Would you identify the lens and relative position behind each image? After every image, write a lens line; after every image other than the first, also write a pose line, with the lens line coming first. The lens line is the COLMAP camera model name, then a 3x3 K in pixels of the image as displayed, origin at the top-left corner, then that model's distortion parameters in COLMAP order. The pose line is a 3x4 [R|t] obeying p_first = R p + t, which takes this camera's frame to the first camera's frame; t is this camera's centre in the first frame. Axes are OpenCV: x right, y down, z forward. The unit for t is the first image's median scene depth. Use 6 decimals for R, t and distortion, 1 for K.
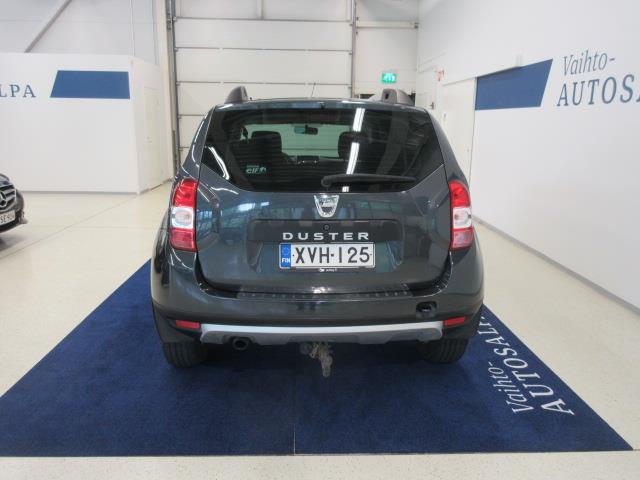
lens RADIAL K [[524.1, 0, 320.0], [0, 524.1, 240.0], [0, 0, 1]] dist [-0.001856, 0.002116]
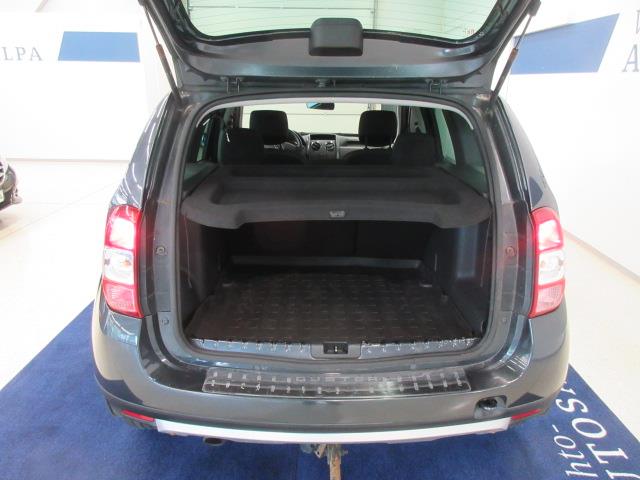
lens RADIAL K [[474.8, 0, 323.6], [0, 474.8, 240.8], [0, 0, 1]] dist [0.011419, -0.009298]
pose [[0.999347, 0.009790, -0.034796, 0.011573], [-0.006137, 0.994602, 0.103580, -0.121780], [0.035622, -0.103299, 0.994012, 0.382608]]
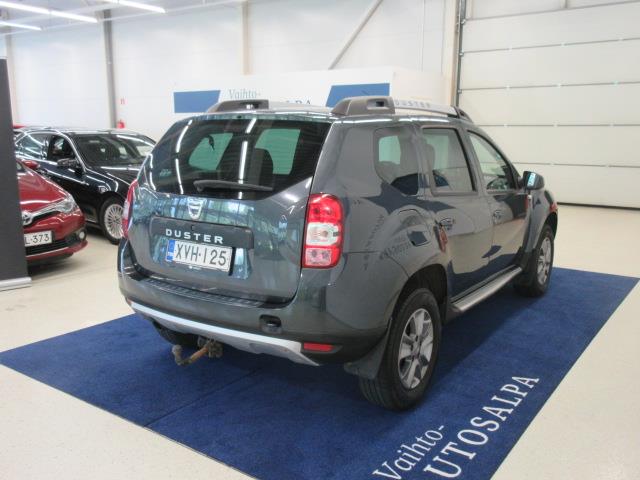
lens RADIAL K [[596.1, 0, 320.0], [0, 596.1, 240.0], [0, 0, 1]] dist [0.049689, 0.004931]
pose [[0.787196, 0.106603, -0.607419, 0.827143], [-0.134433, 0.990923, -0.000312, -0.029038], [0.601872, 0.081902, 0.794382, 0.150184]]
